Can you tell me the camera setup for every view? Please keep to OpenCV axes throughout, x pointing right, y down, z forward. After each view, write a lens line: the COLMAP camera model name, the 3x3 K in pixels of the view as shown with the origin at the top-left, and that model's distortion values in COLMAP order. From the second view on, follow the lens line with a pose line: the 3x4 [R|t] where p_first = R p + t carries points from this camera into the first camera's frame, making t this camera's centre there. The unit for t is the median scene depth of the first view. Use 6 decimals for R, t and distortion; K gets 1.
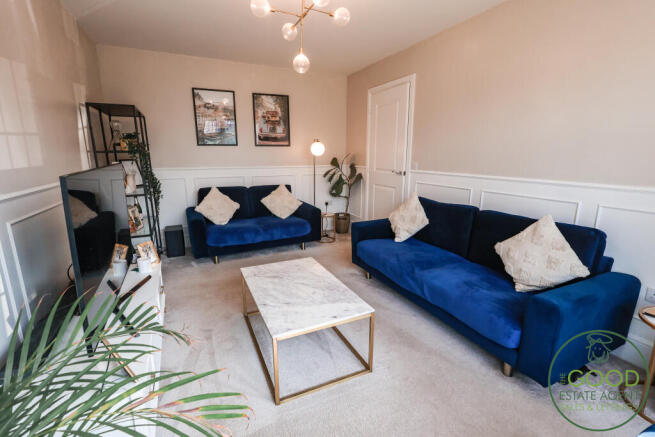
lens RADIAL K [[304.6, 0, 327.5], [0, 304.6, 218.5], [0, 0, 1]] dist [-0.004231, -0.001583]
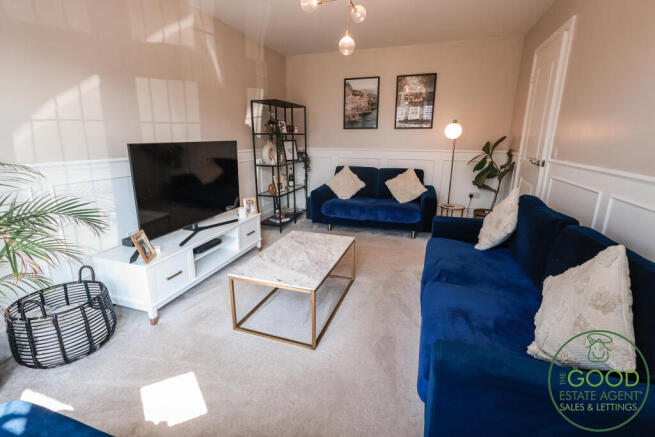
lens RADIAL K [[304.6, 0, 327.5], [0, 304.6, 218.5], [0, 0, 1]] dist [-0.004231, -0.001583]
pose [[0.704742, 0.183586, -0.685299, 0.386323], [-0.152564, 0.982557, 0.106327, -0.020477], [0.692866, 0.029619, 0.720458, 0.135079]]
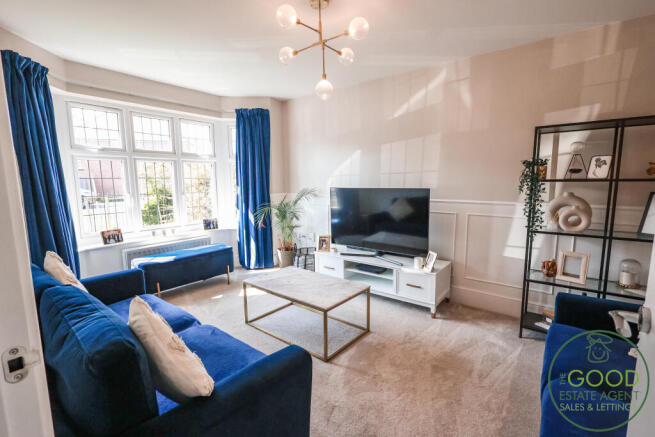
lens RADIAL K [[304.6, 0, 327.5], [0, 304.6, 218.5], [0, 0, 1]] dist [-0.004231, -0.001583]
pose [[-0.911105, 0.054385, -0.408571, 0.176522], [-0.086335, 0.944087, 0.318191, -0.246953], [0.403031, 0.325179, -0.855467, 1.107213]]
